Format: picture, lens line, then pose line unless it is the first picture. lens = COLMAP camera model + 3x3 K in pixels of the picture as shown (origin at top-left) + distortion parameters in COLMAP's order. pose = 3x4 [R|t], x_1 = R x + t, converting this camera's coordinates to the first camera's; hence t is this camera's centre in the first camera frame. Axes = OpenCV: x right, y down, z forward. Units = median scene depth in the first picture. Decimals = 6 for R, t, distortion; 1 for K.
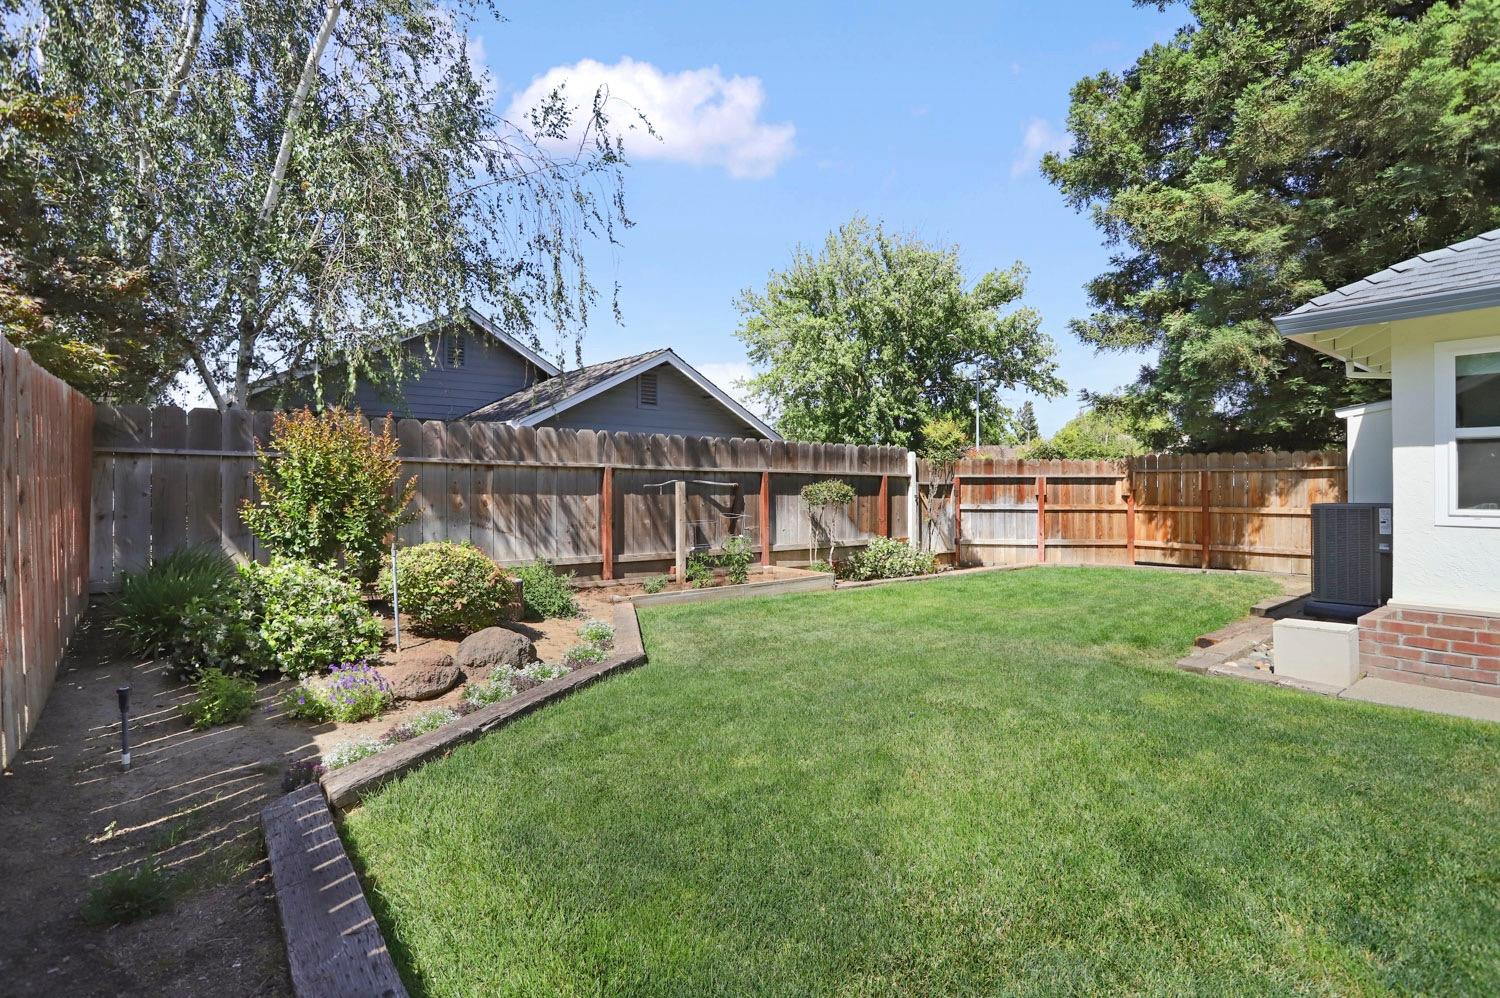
lens RADIAL K [[730.6, 0, 752.9], [0, 730.6, 484.1], [0, 0, 1]] dist [-0.071992, 0.028181]
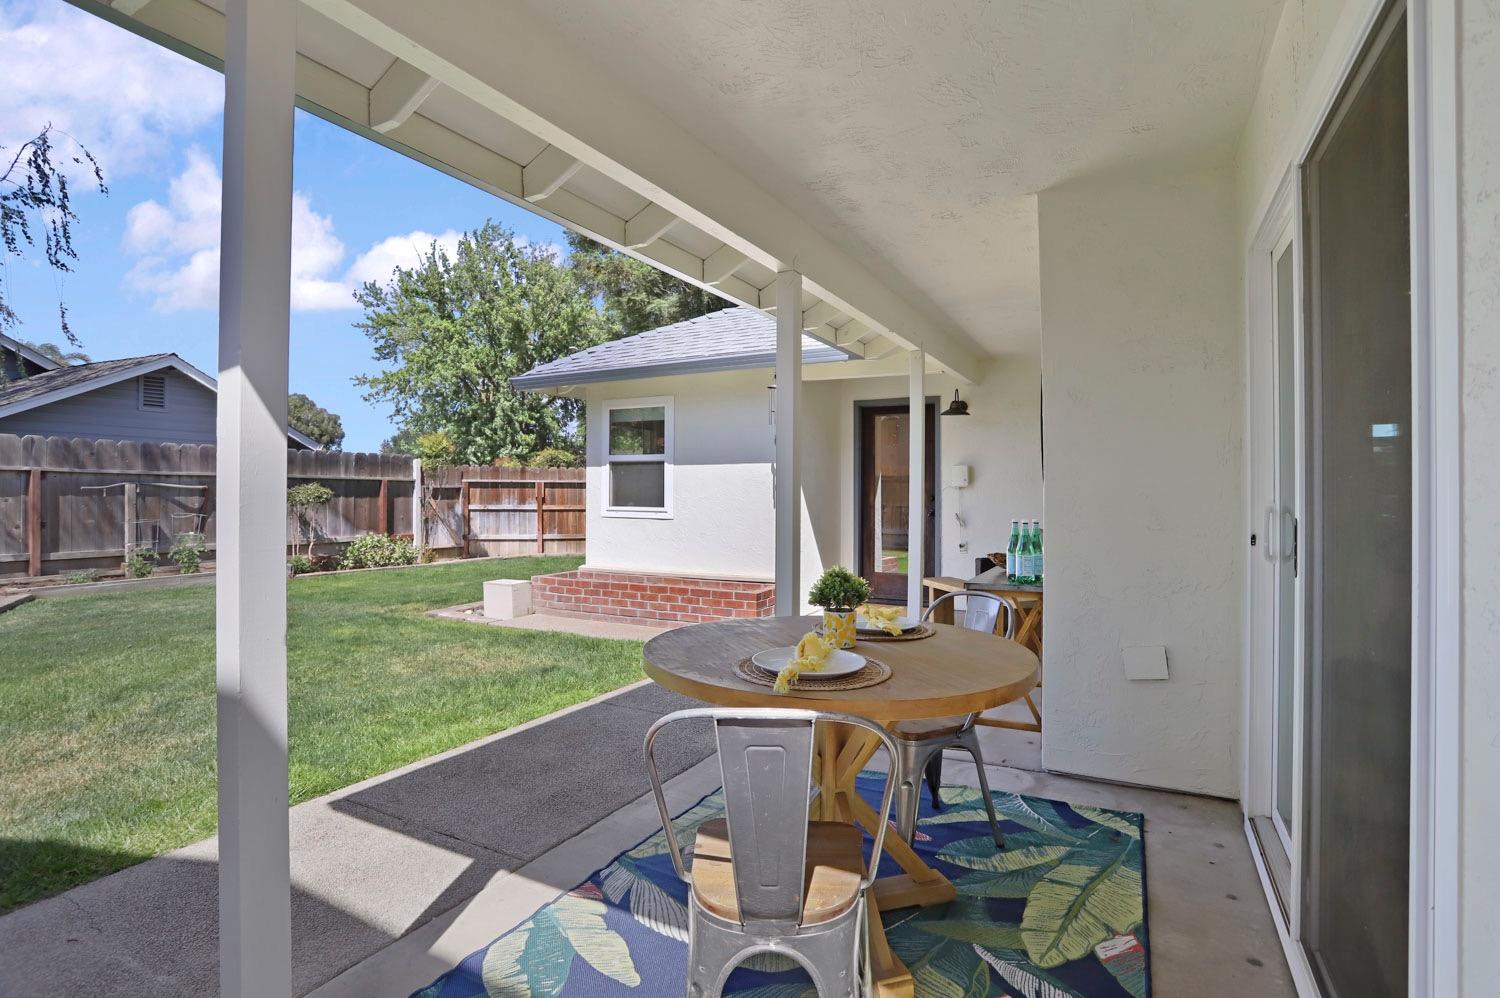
lens RADIAL K [[730.6, 0, 755.5], [0, 730.6, 491.3], [0, 0, 1]] dist [-0.071992, 0.028181]
pose [[0.914096, 0.004267, 0.405476, 0.238248], [-0.007278, 0.999956, 0.005882, -0.004155], [-0.405434, -0.008328, 0.914087, -0.241626]]
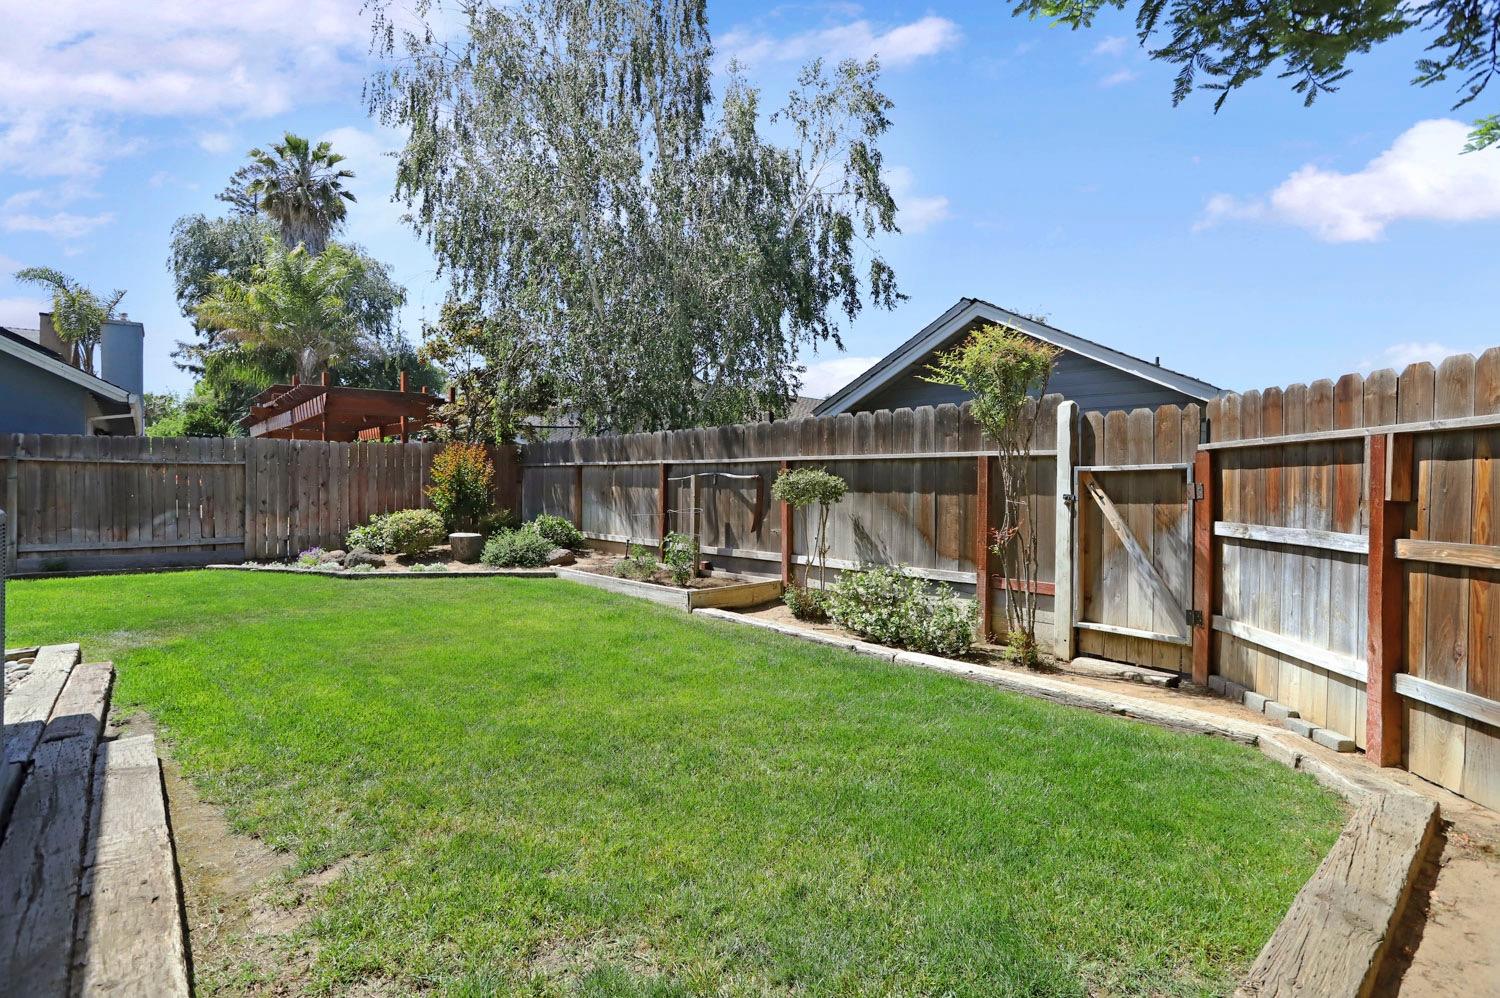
lens RADIAL K [[730.6, 0, 755.7], [0, 730.6, 495.1], [0, 0, 1]] dist [-0.071992, 0.028181]
pose [[0.040026, 0.012071, -0.999126, 0.646164], [0.003140, 0.999921, 0.012206, 0.008806], [0.999194, -0.003626, 0.039985, 0.760509]]
